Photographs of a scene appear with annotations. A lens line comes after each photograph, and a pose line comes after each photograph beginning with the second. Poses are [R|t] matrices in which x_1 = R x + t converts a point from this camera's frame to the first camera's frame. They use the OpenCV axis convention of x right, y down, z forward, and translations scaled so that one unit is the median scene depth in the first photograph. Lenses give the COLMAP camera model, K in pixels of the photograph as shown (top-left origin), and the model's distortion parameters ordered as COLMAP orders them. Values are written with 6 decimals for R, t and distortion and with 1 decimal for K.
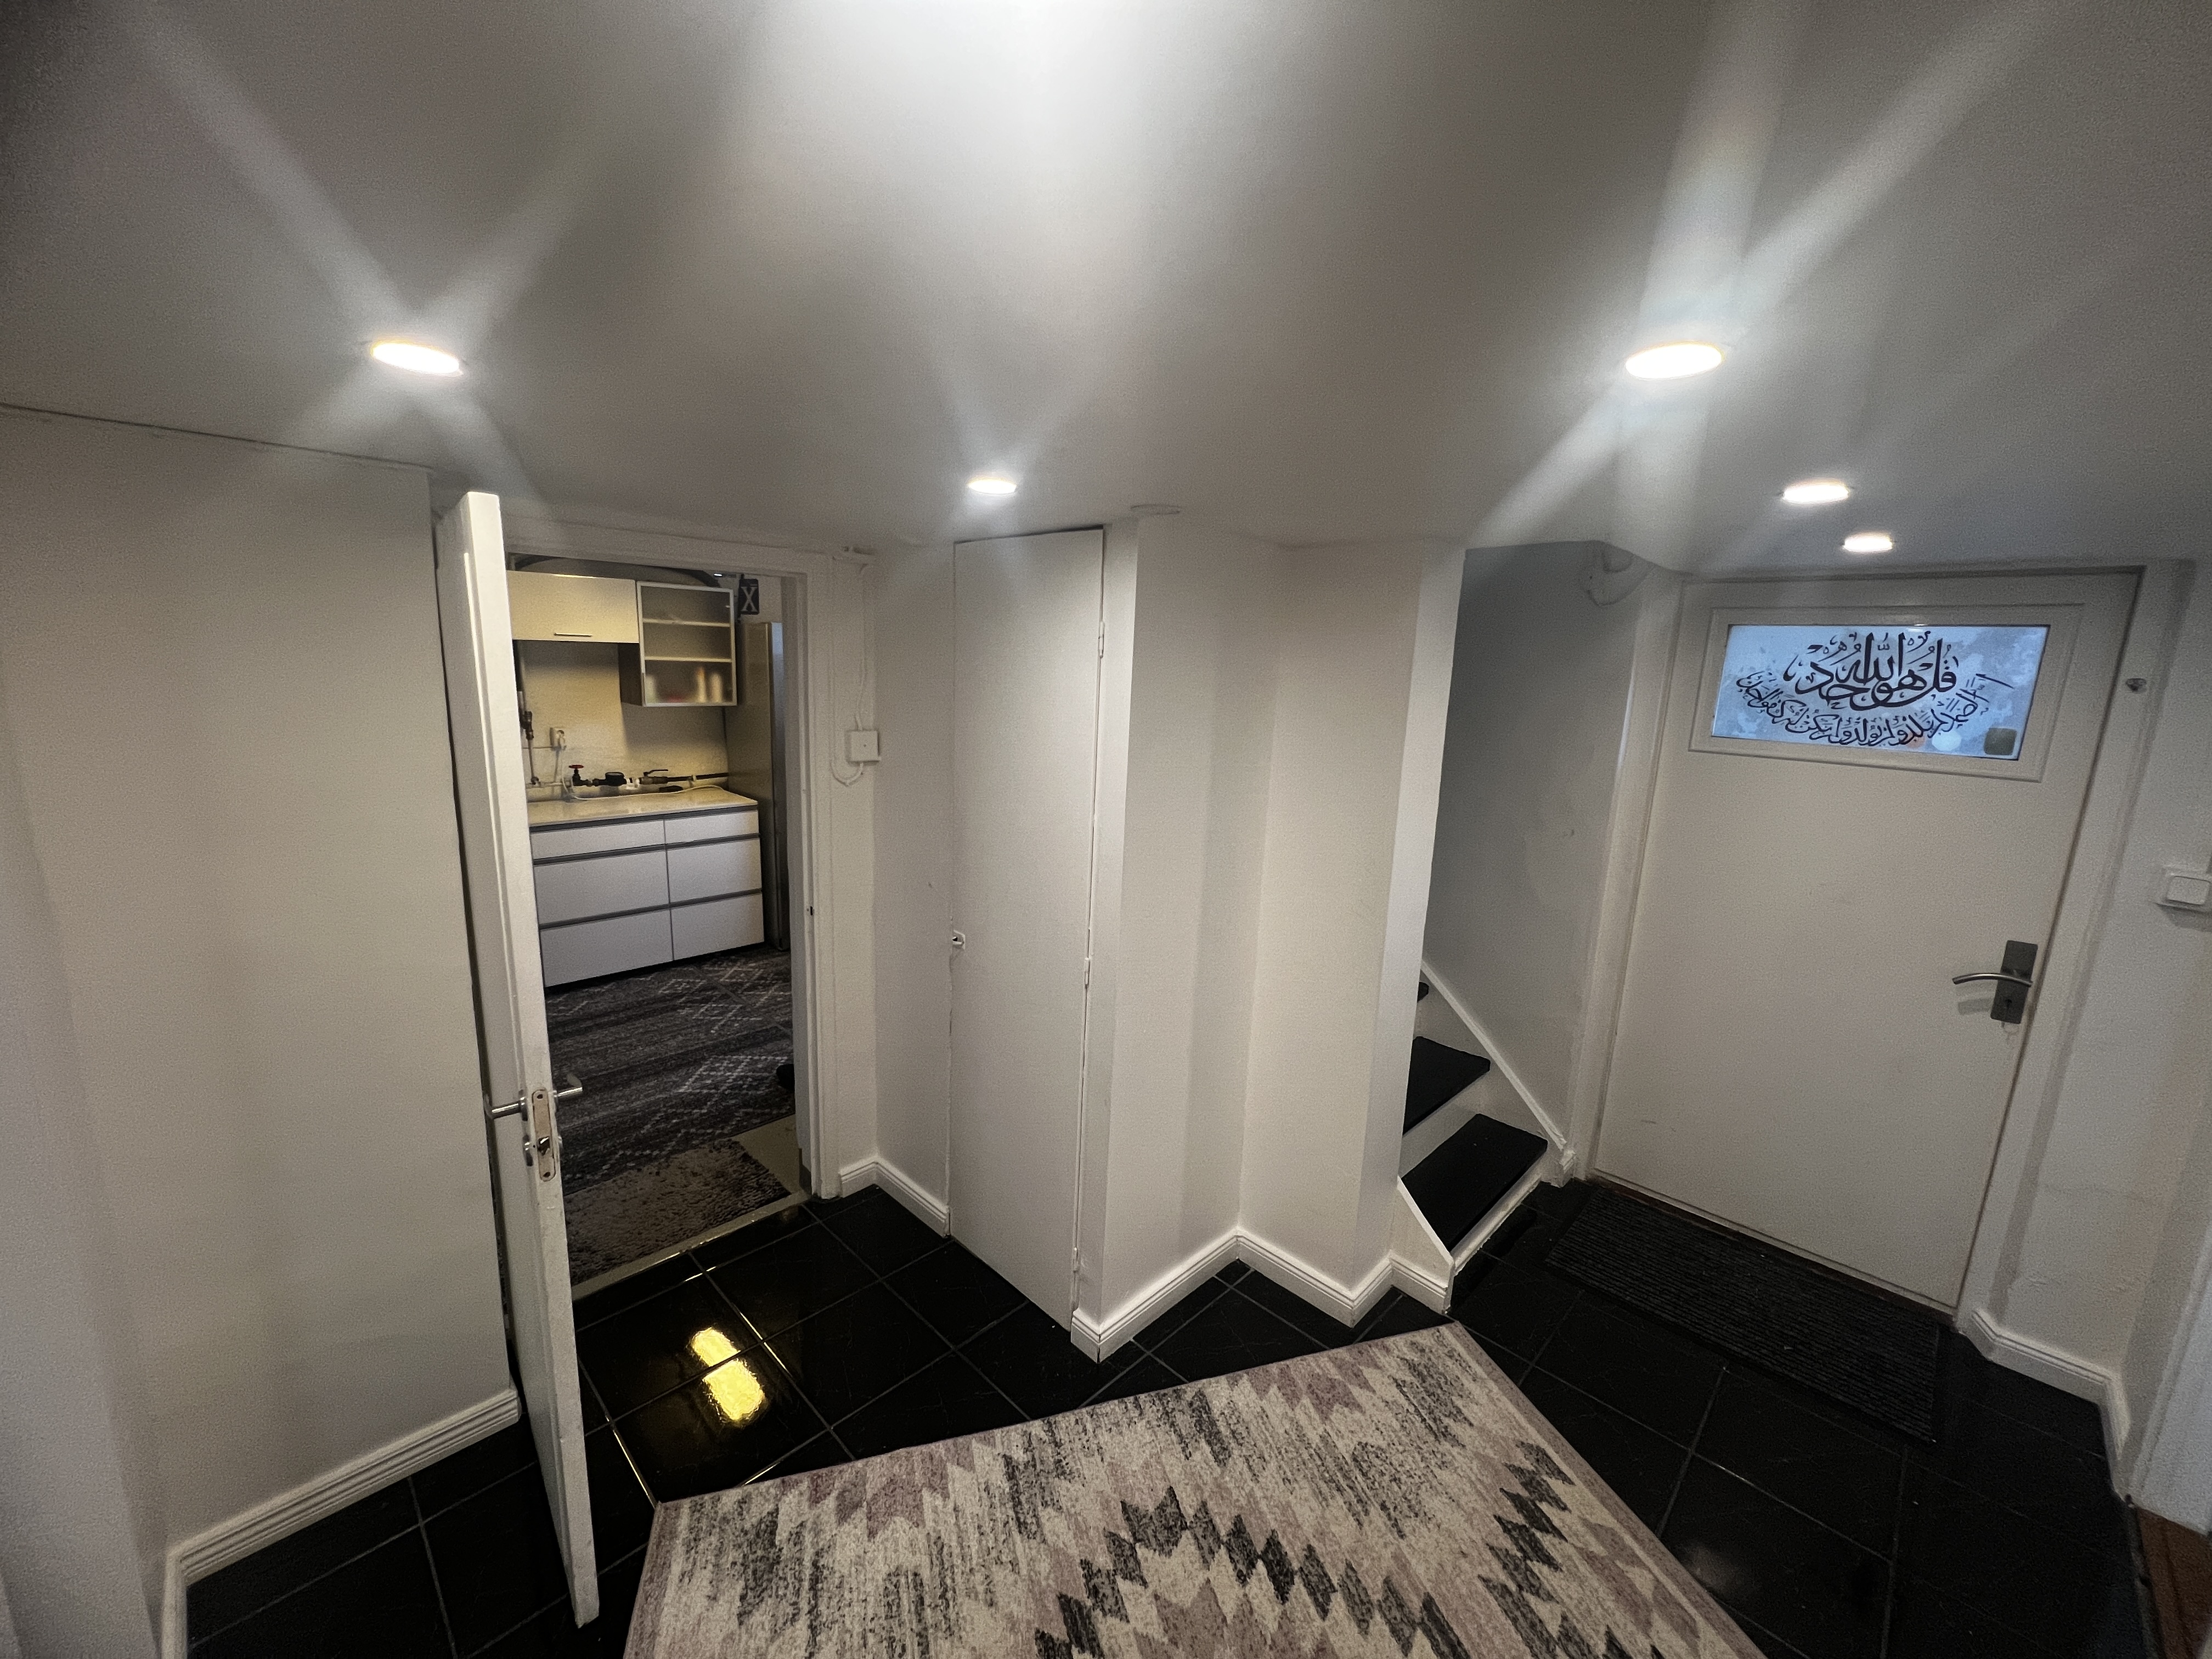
lens RADIAL K [[885.4, 0, 1098.4], [0, 885.4, 827.4], [0, 0, 1]] dist [-0.003406, 0.001225]
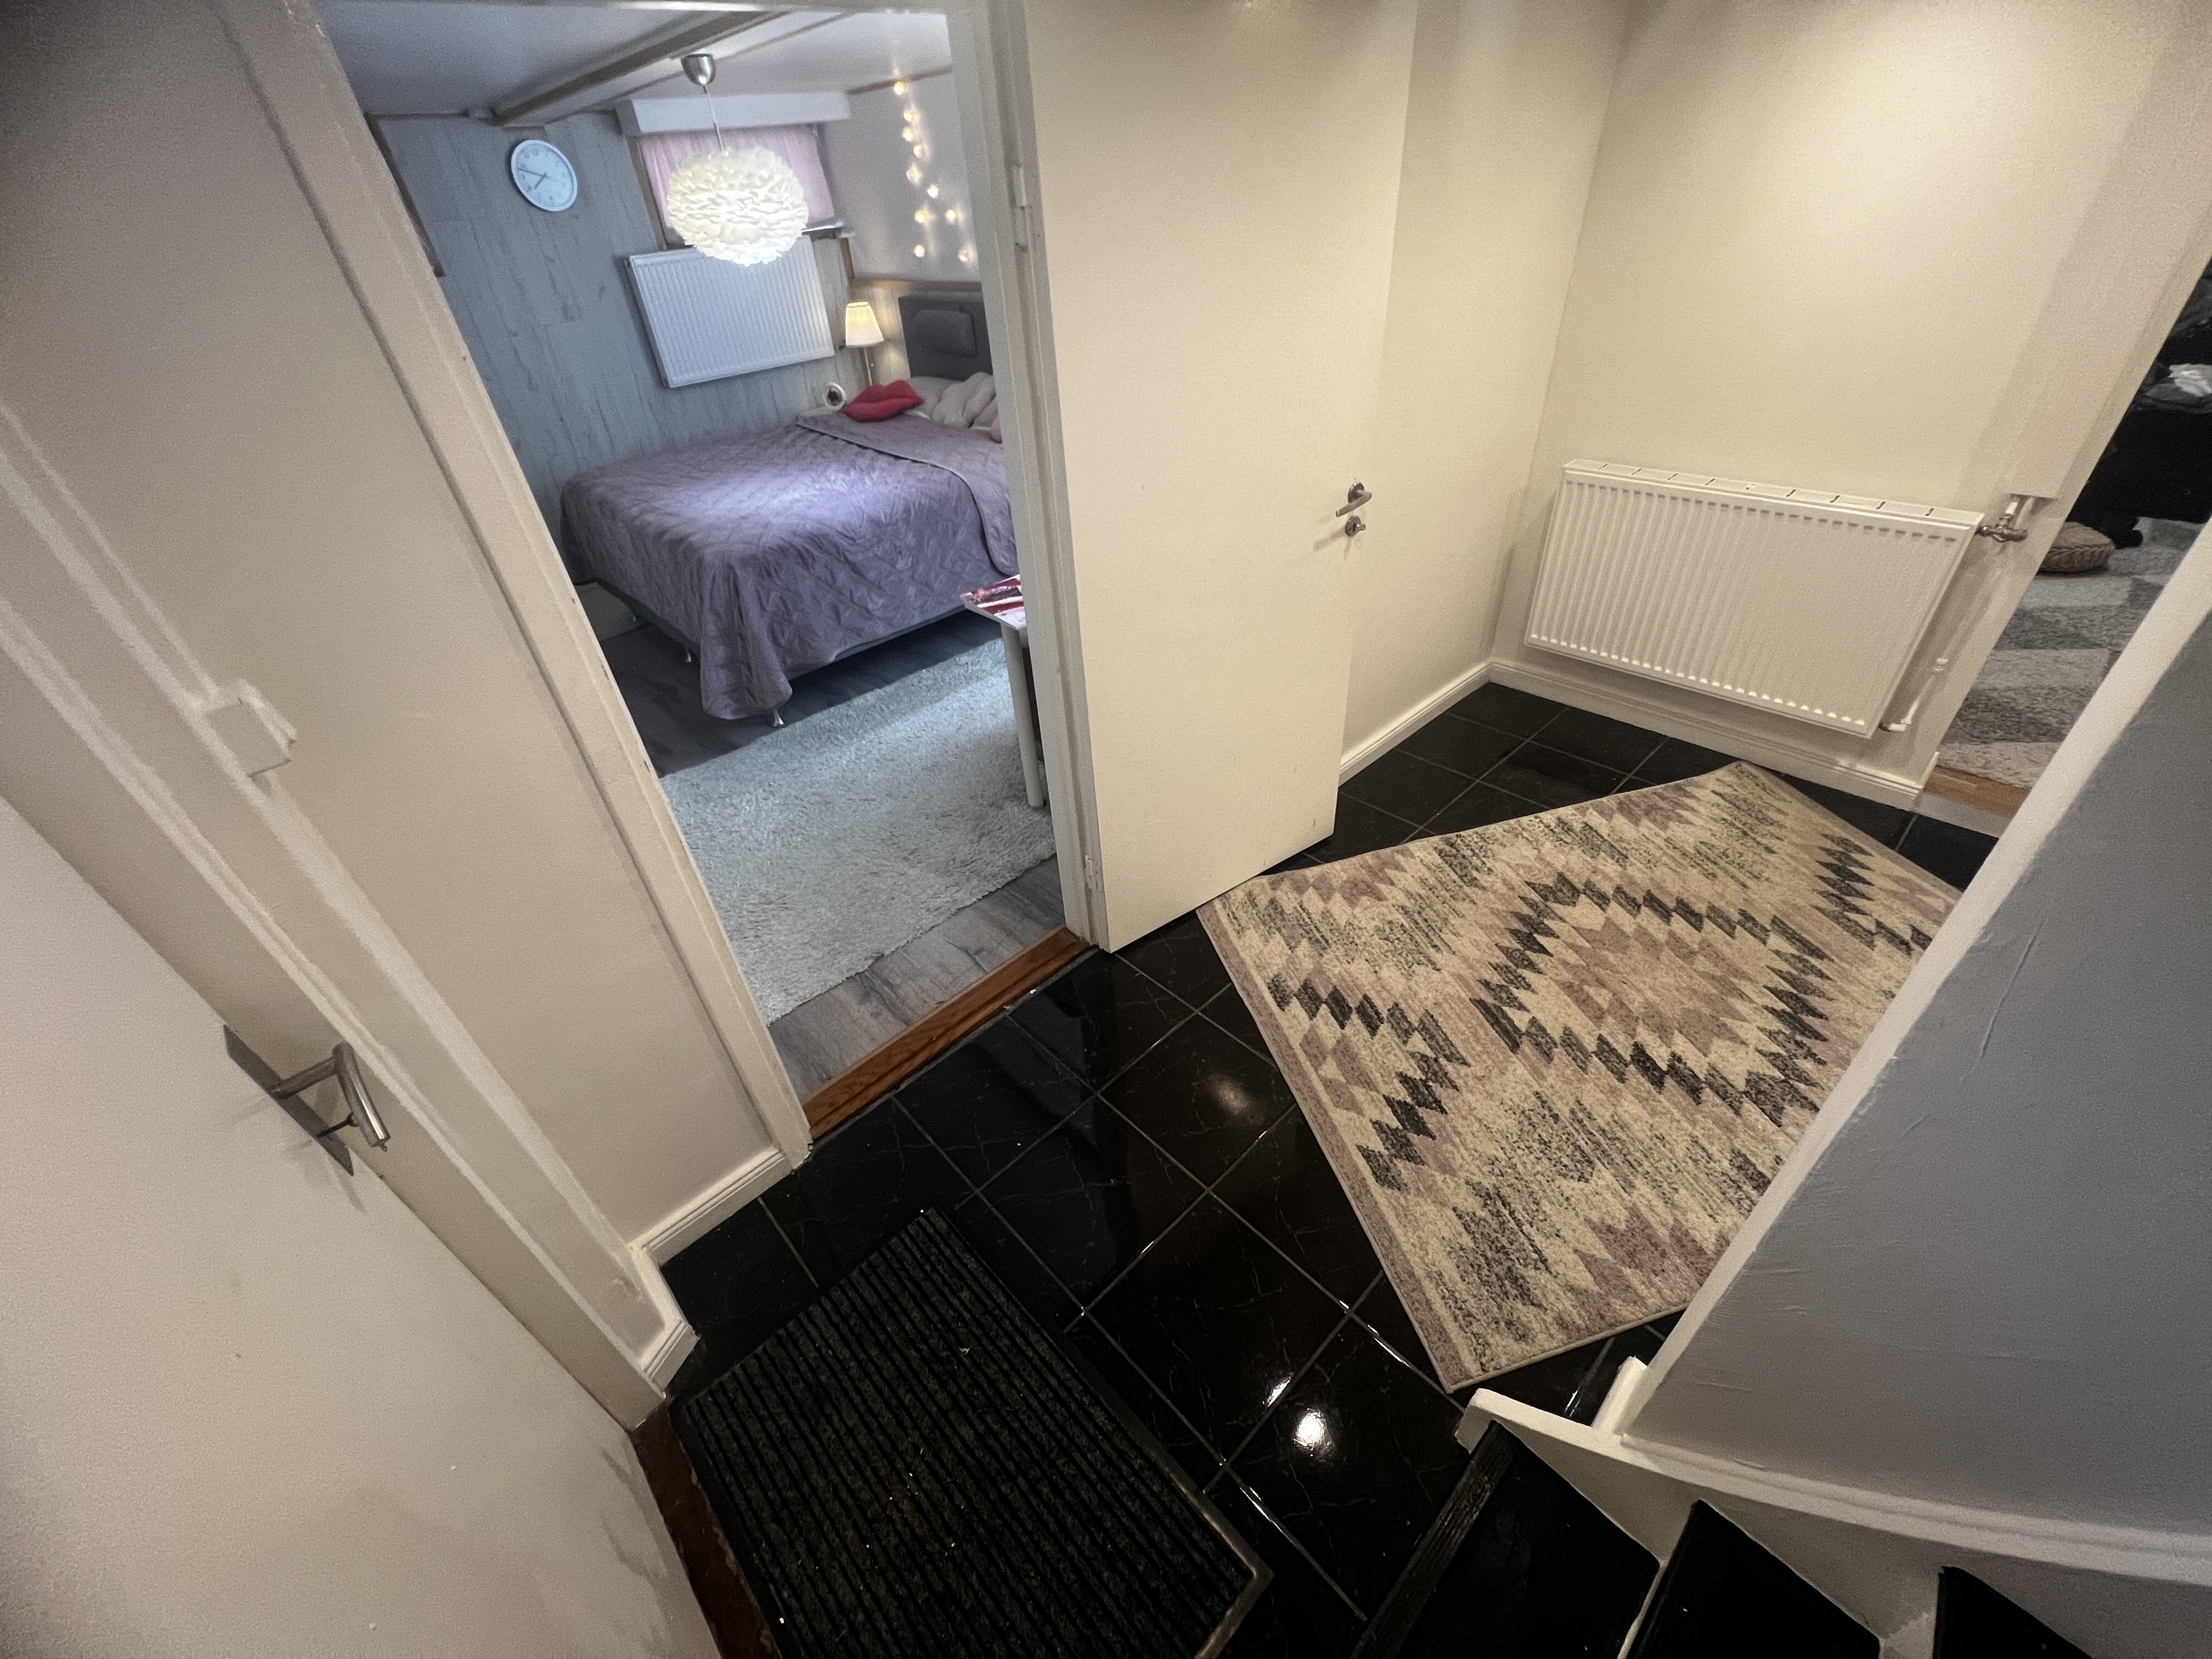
lens RADIAL K [[885.4, 0, 1098.4], [0, 885.4, 827.4], [0, 0, 1]] dist [-0.003406, 0.001225]
pose [[-0.998287, 0.009207, 0.057777, 0.797754], [0.048800, 0.675783, 0.735484, -0.250302], [-0.032273, 0.737044, -0.675074, 1.471635]]
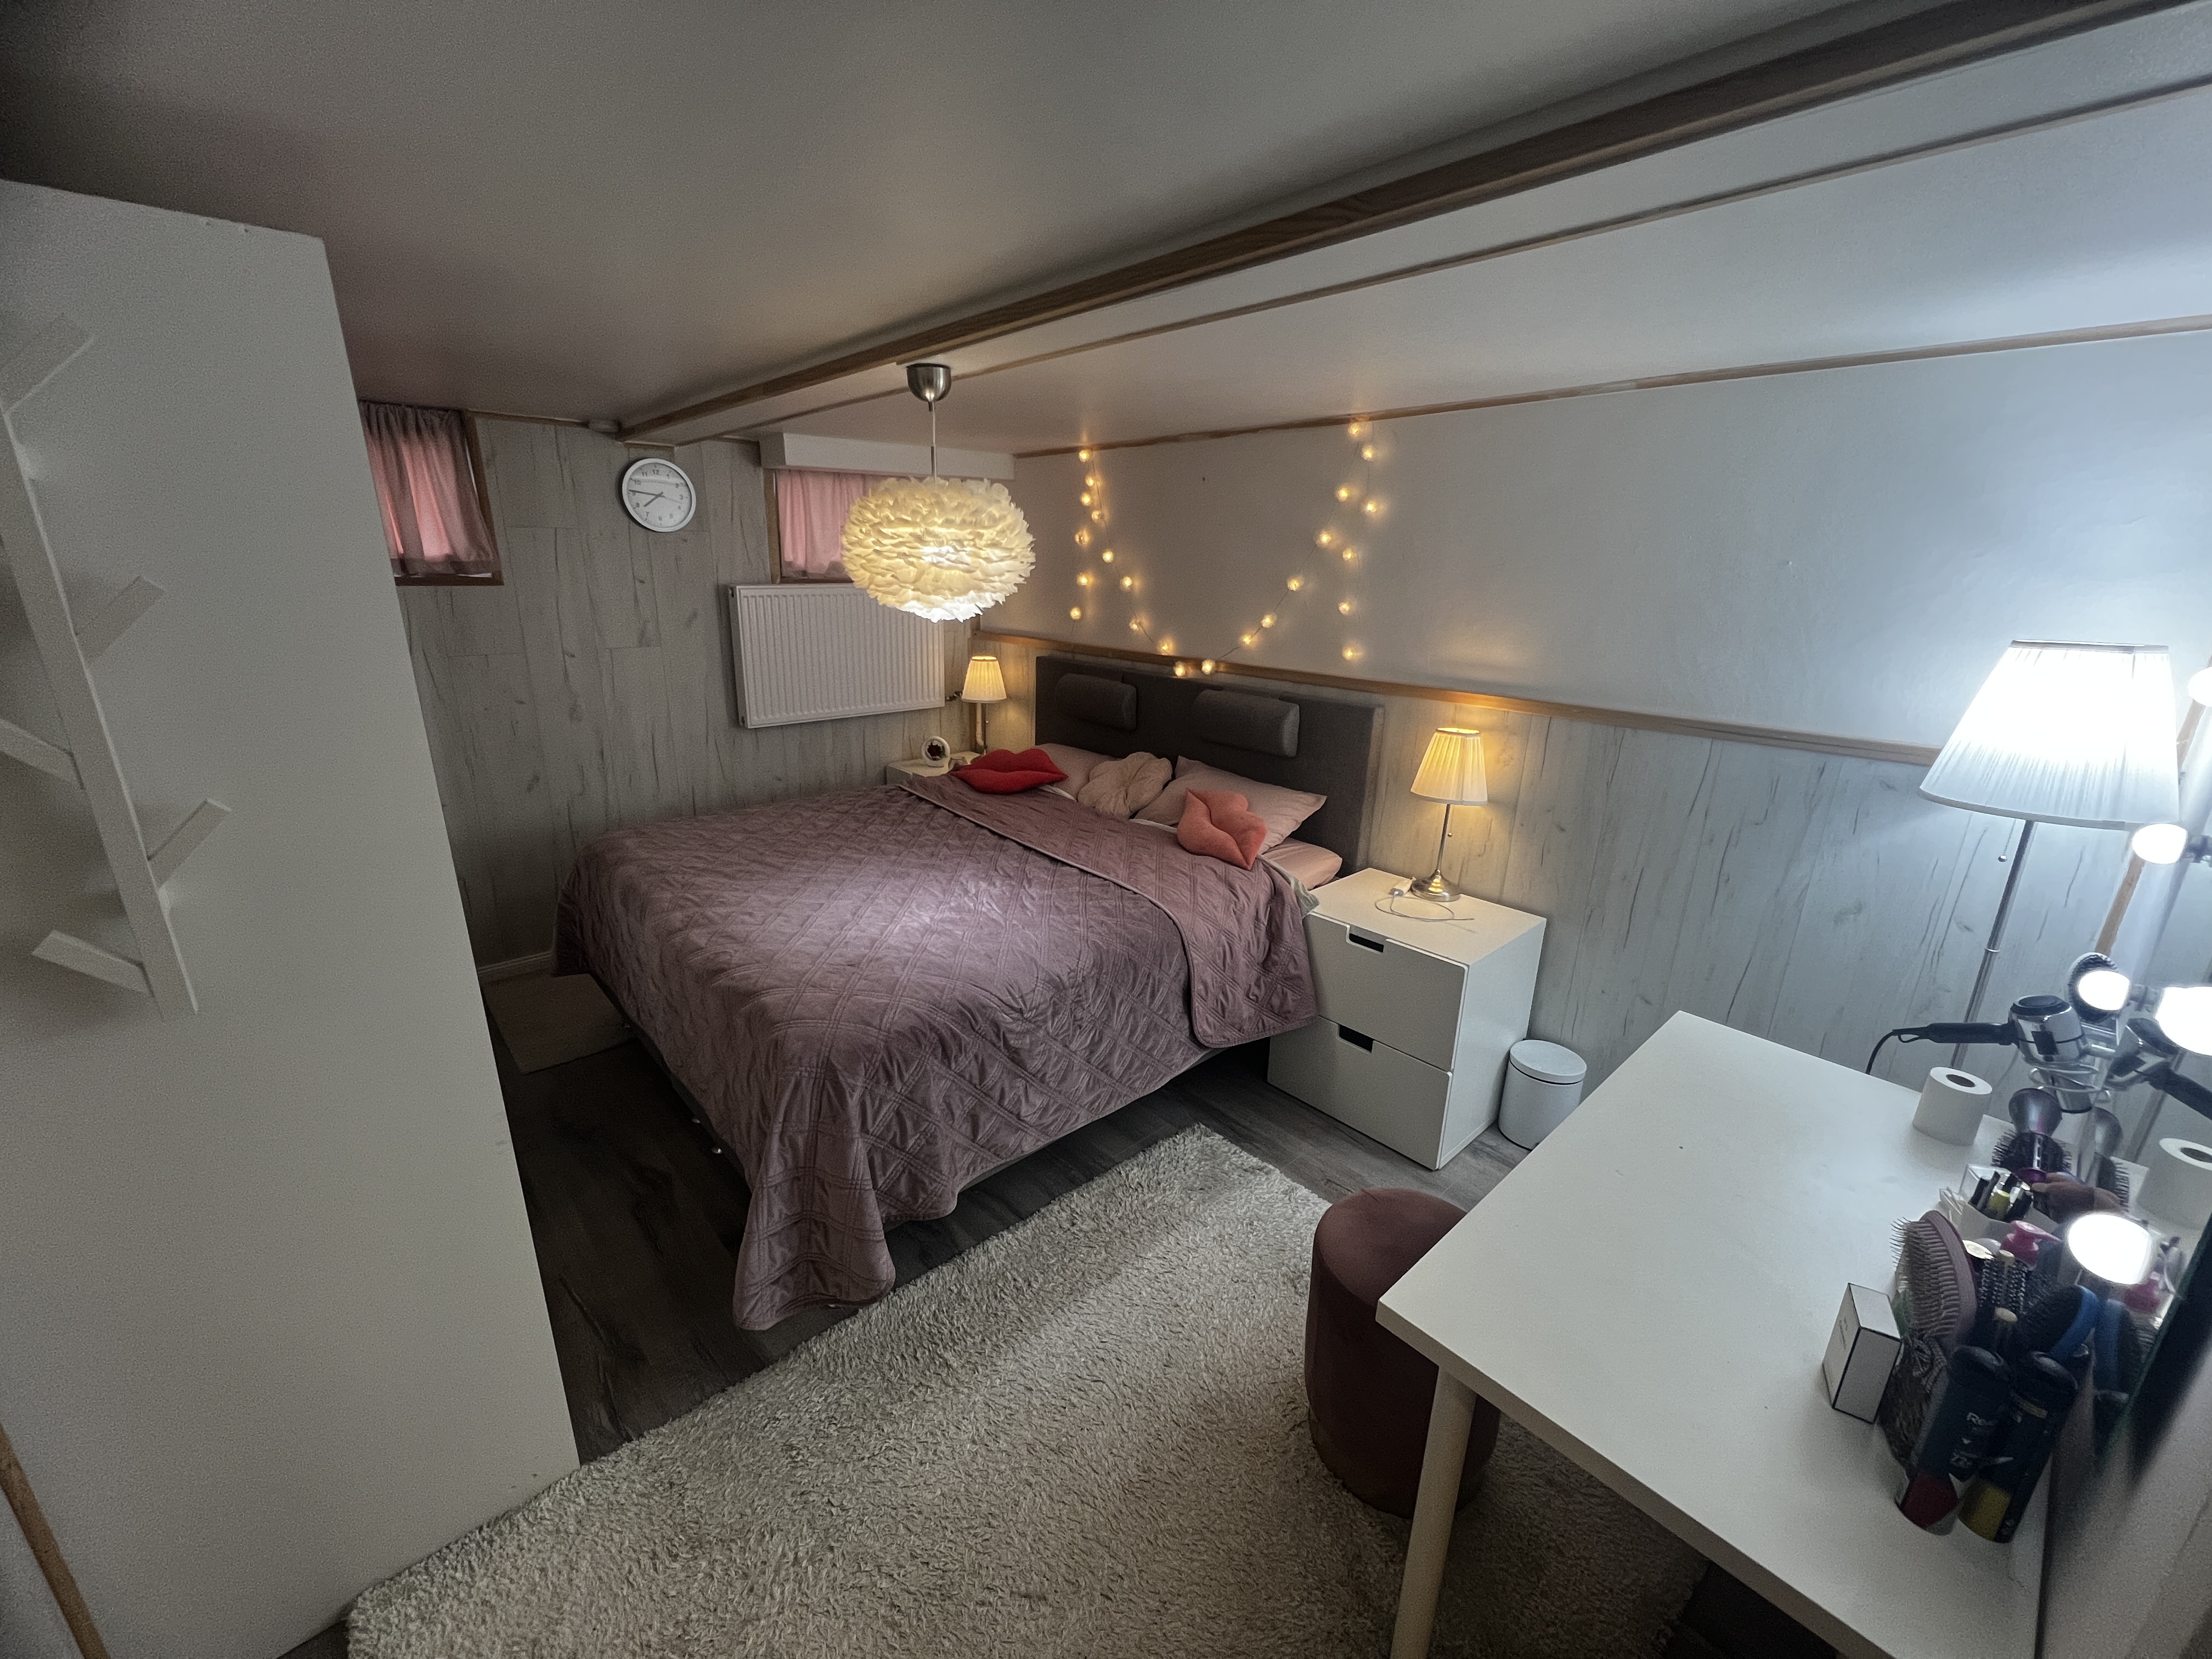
lens RADIAL K [[885.4, 0, 1098.4], [0, 885.4, 827.4], [0, 0, 1]] dist [-0.003406, 0.001225]
pose [[-0.997282, -0.065888, 0.032990, 1.293924], [-0.042749, 0.882012, 0.469285, -0.079321], [-0.060017, 0.466599, -0.882431, 0.687822]]
